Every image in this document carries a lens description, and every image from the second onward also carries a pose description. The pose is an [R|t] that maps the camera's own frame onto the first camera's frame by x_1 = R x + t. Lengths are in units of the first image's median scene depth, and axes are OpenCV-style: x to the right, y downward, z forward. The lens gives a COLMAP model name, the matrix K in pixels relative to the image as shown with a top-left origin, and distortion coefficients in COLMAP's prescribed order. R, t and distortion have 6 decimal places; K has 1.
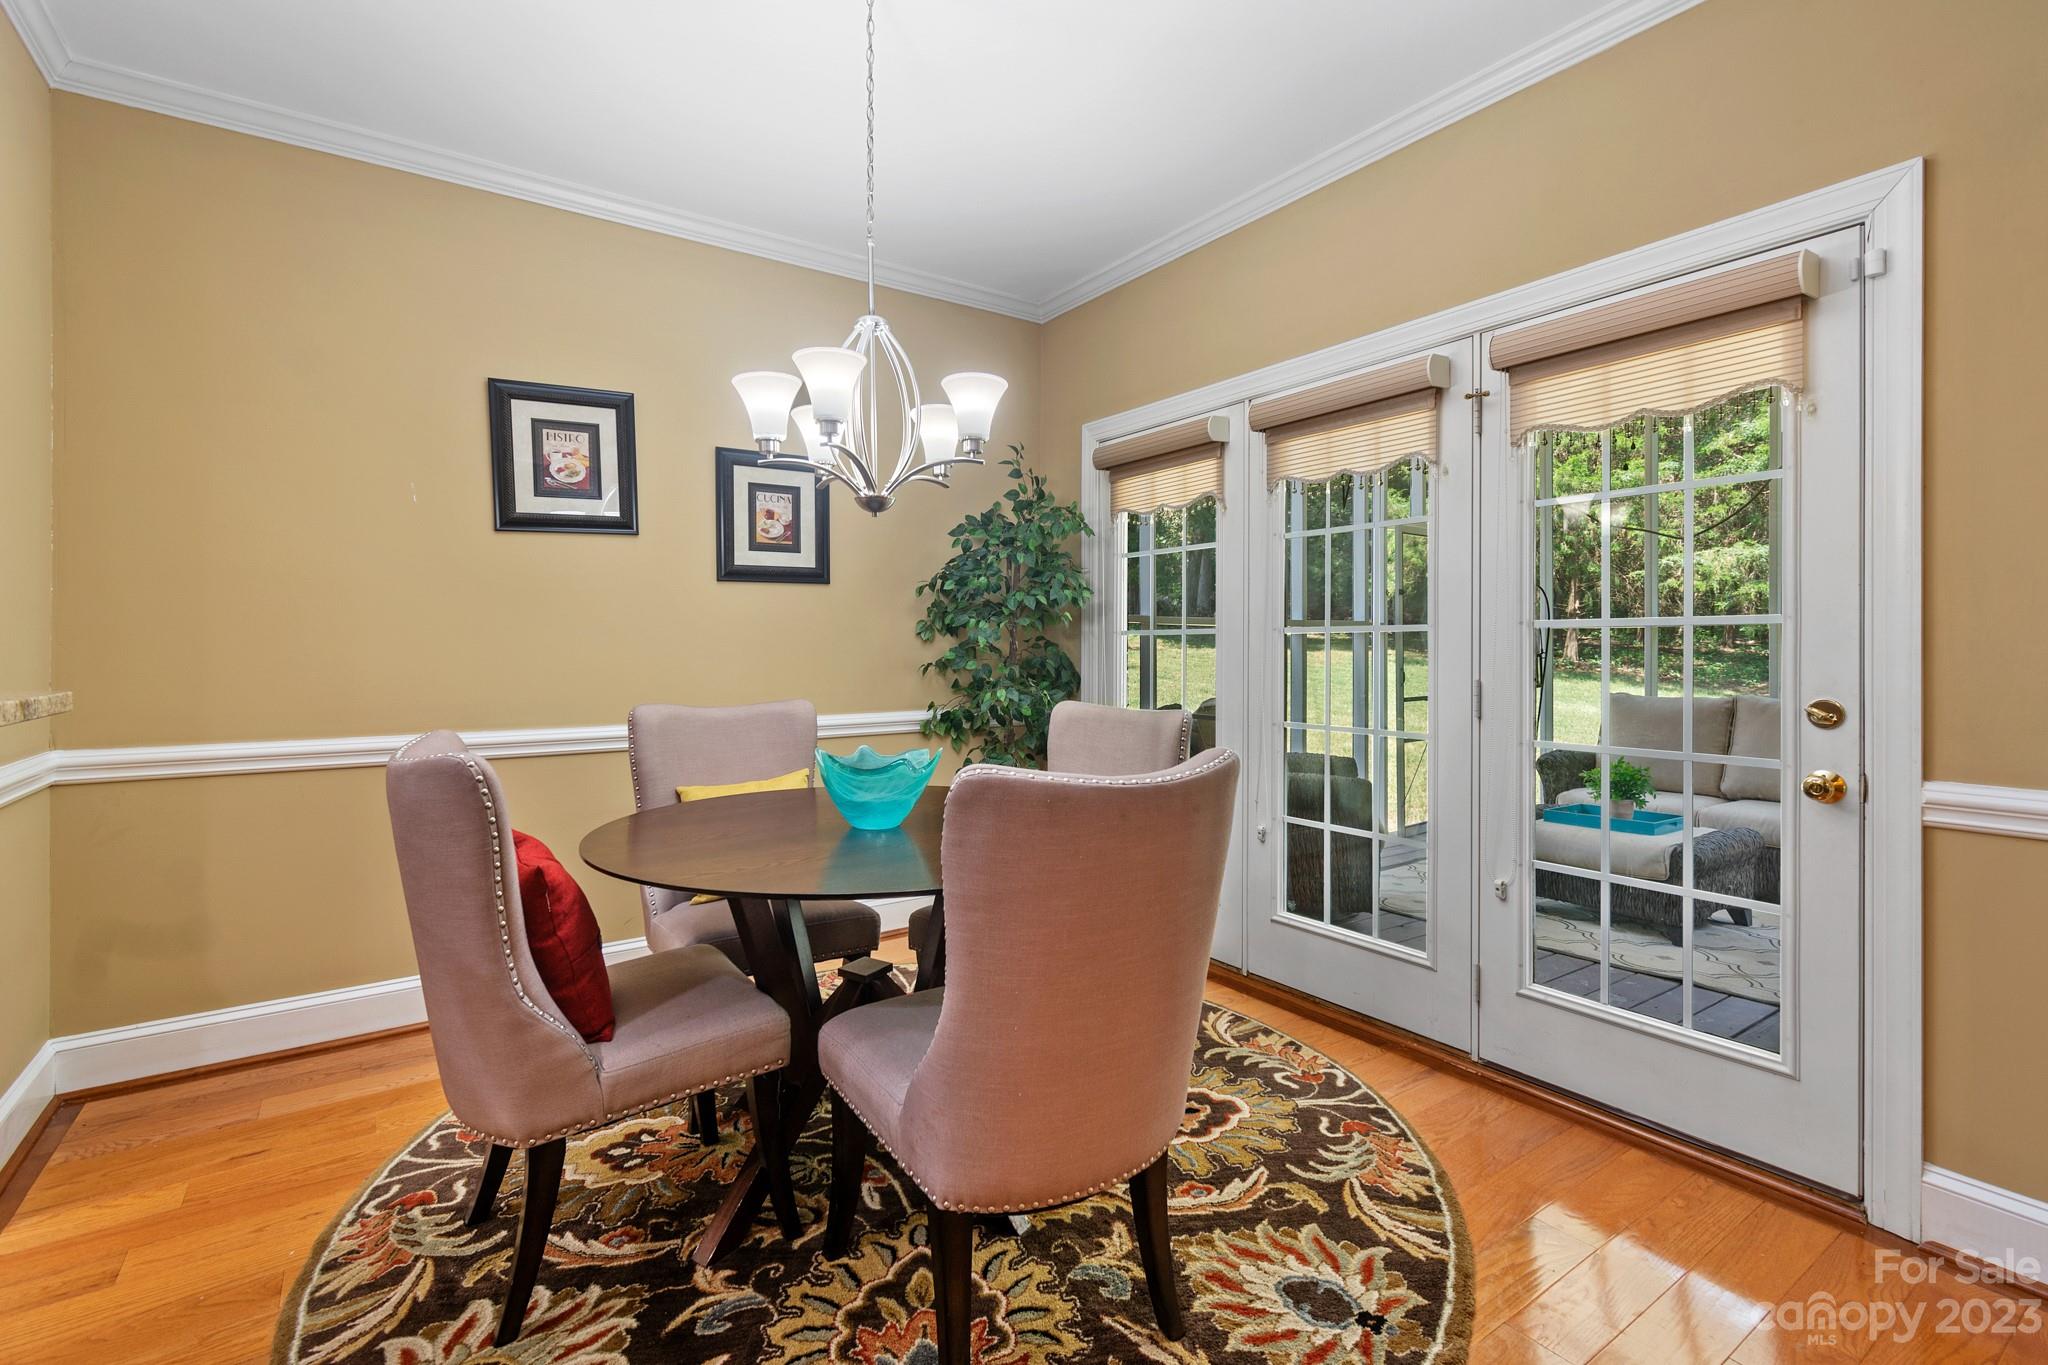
lens RADIAL K [[927.4, 0, 1031.4], [0, 927.4, 650.4], [0, 0, 1]] dist [0.005529, -0.001619]
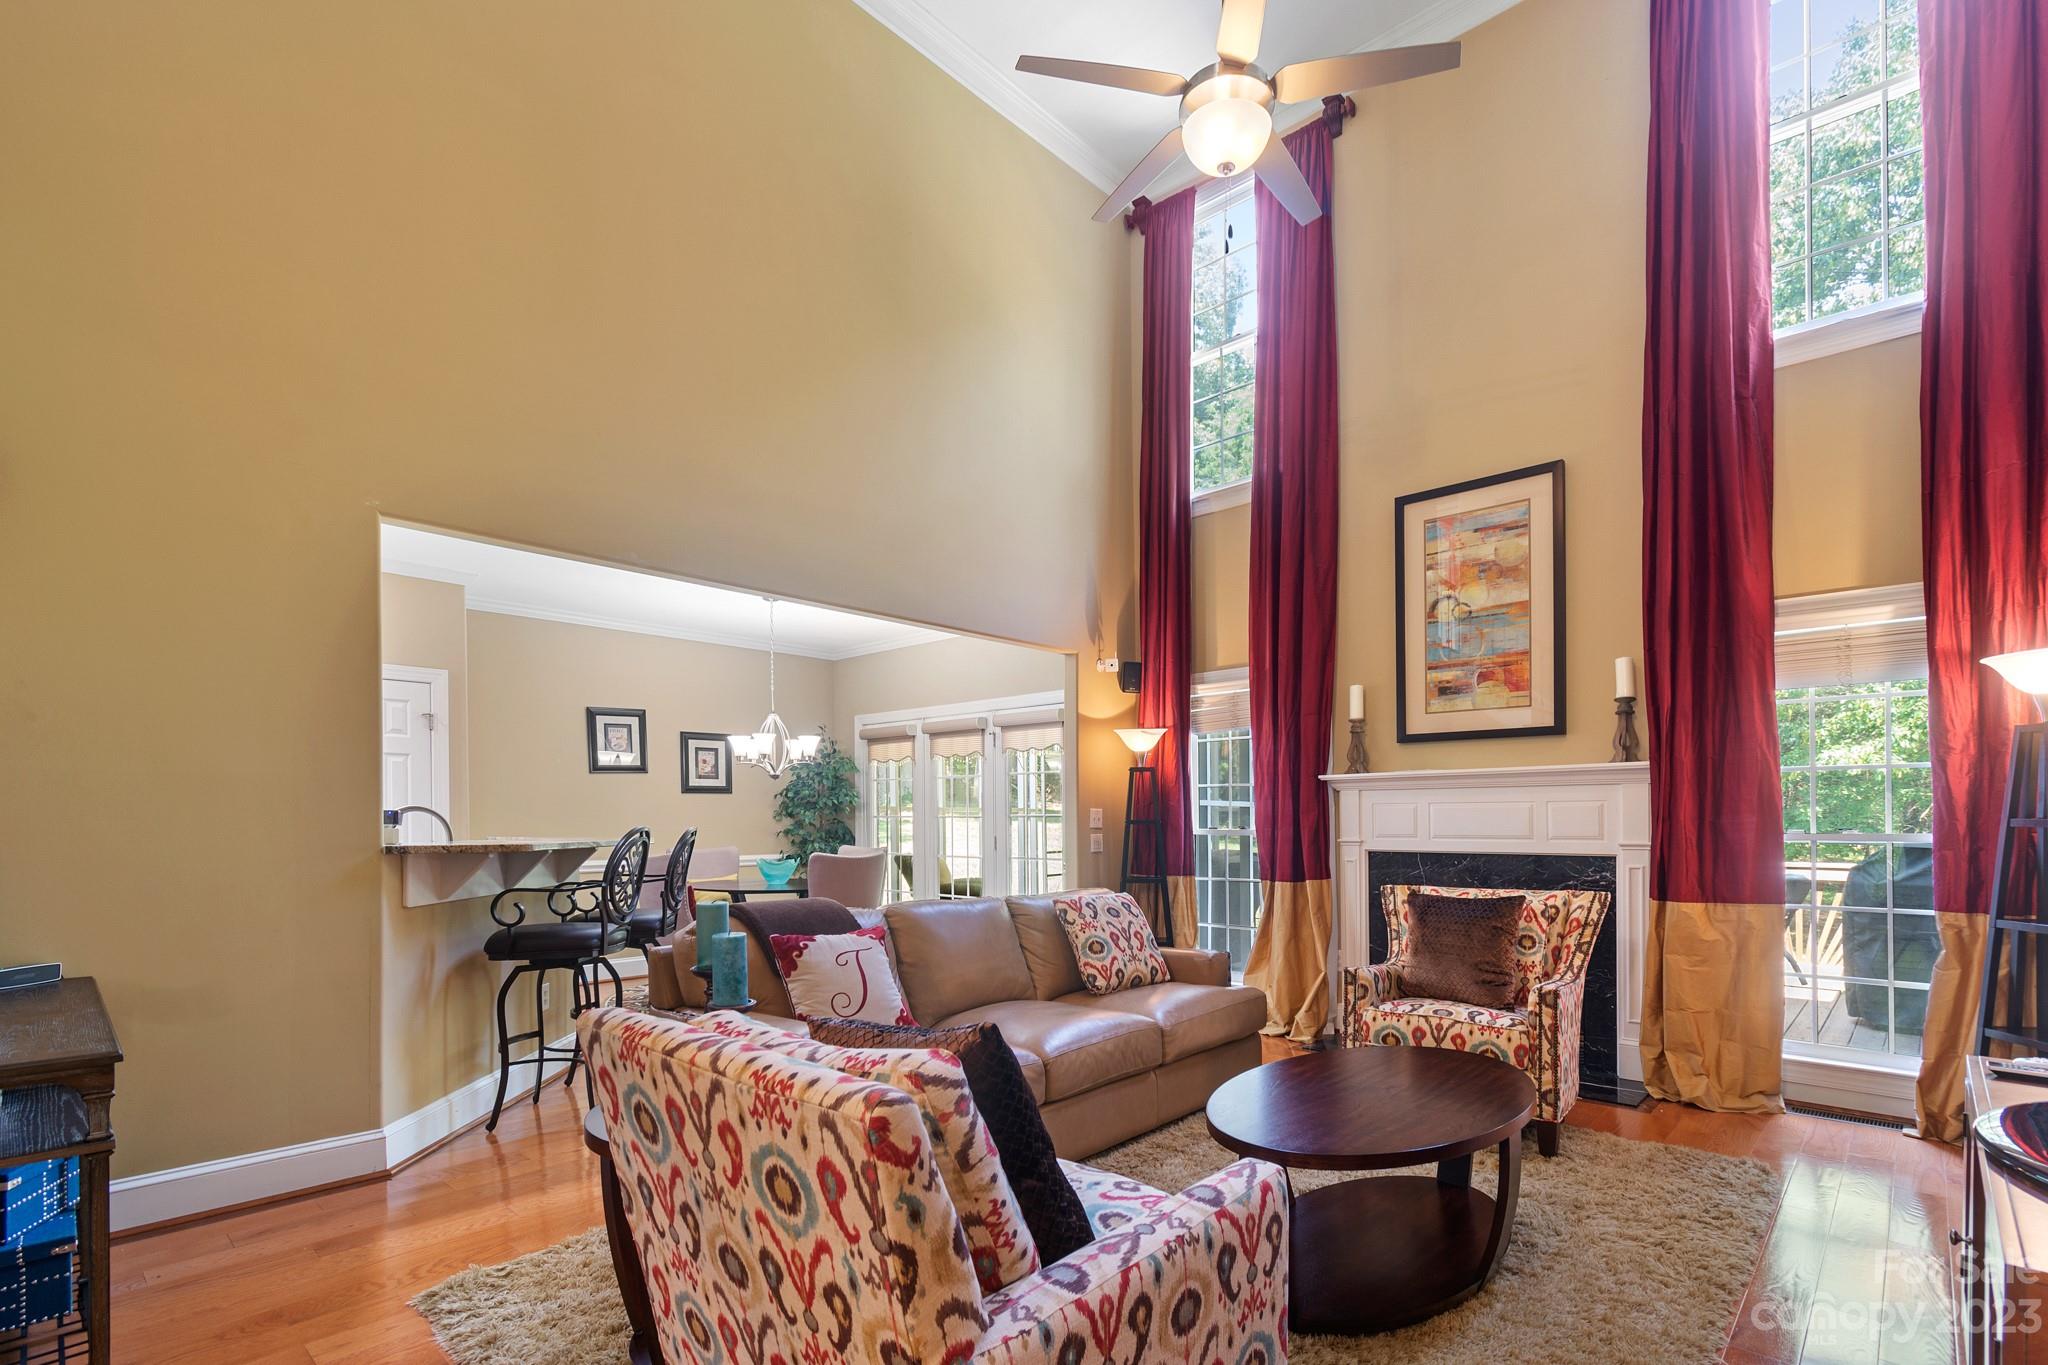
lens RADIAL K [[1013.3, 0, 1000.3], [0, 1013.3, 823.0], [0, 0, 1]] dist [0.015806, 0.000765]
pose [[0.986875, -0.002863, 0.161463, 0.009401], [0.001640, 0.999969, 0.007706, -0.023396], [-0.161480, -0.007341, 0.986849, -1.424635]]
